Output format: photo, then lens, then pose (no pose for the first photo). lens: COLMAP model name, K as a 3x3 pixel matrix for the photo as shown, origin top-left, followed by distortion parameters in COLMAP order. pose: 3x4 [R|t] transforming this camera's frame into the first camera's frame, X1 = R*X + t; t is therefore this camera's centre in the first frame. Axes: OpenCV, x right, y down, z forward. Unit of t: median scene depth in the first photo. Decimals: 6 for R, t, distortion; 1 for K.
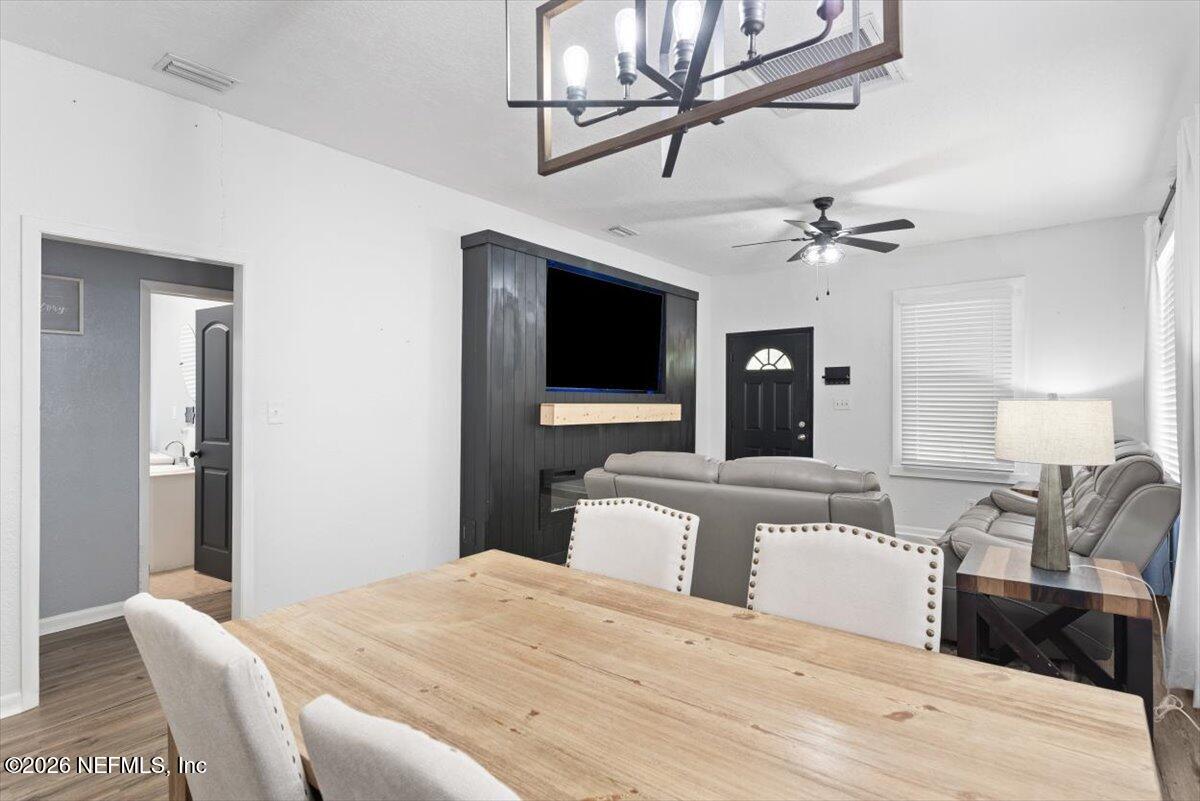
lens RADIAL K [[604.6, 0, 597.4], [0, 604.6, 402.1], [0, 0, 1]] dist [-0.002538, 0.001816]
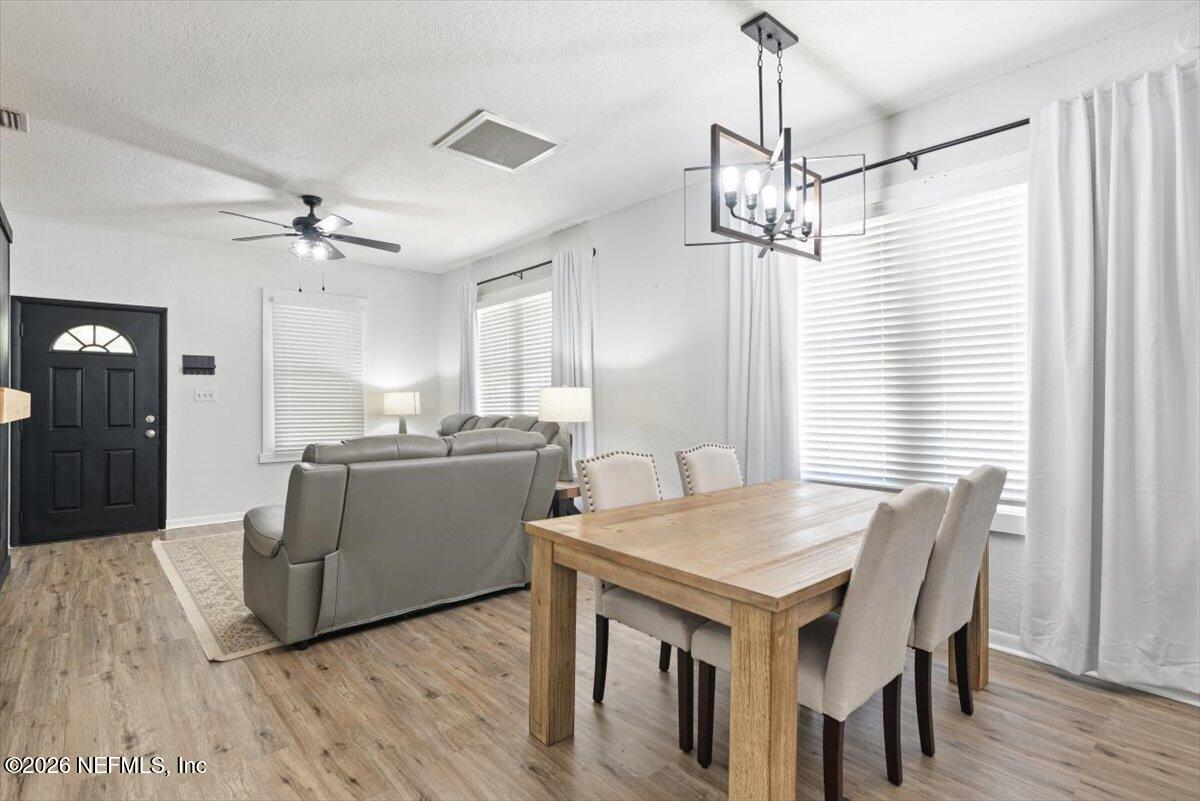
lens RADIAL K [[577.3, 0, 598.1], [0, 577.3, 399.8], [0, 0, 1]] dist [0.003021, -0.001662]
pose [[0.176295, -0.003043, 0.984333, -0.367456], [0.004680, 0.999987, 0.002253, 0.011137], [-0.984326, 0.004210, 0.176307, 0.234890]]
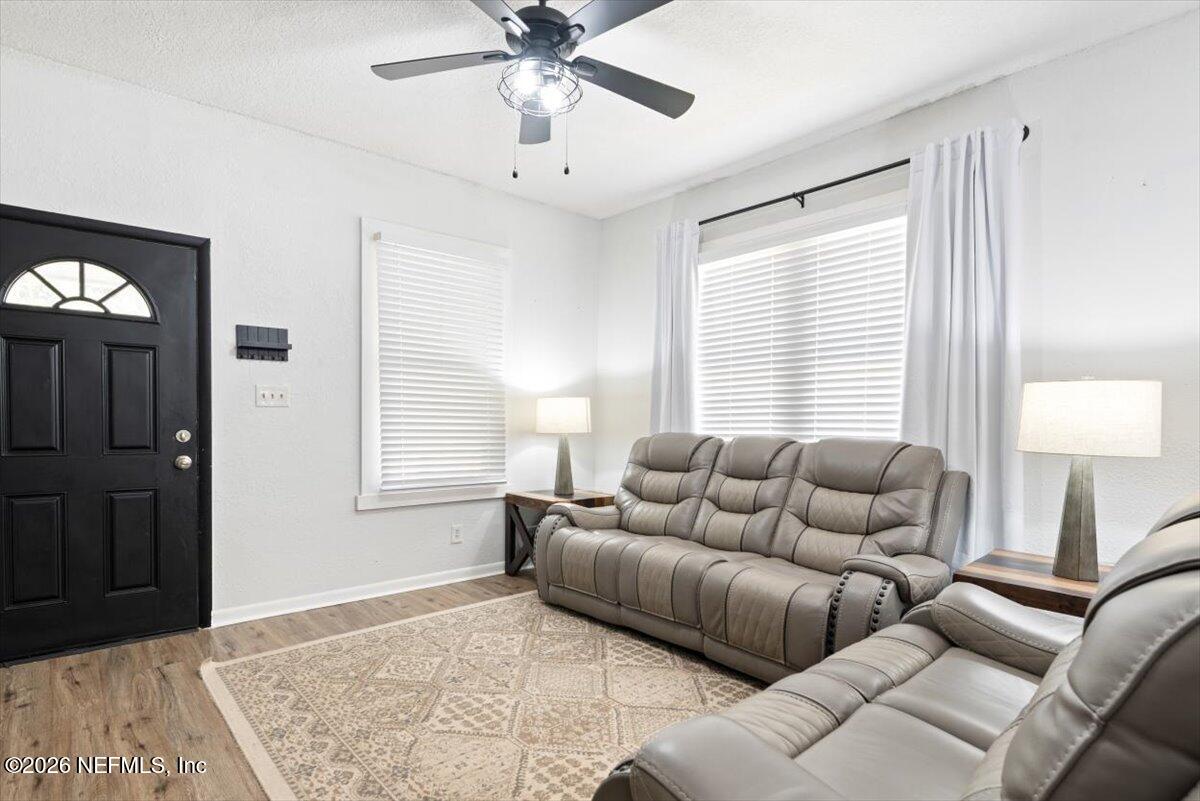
lens RADIAL K [[604.6, 0, 606.7], [0, 604.6, 439.7], [0, 0, 1]] dist [-0.002538, 0.001816]
pose [[0.175212, -0.040358, 0.983703, -0.081938], [-0.009197, 0.999049, 0.042625, 0.016509], [-0.984488, -0.016515, 0.174674, 0.595822]]
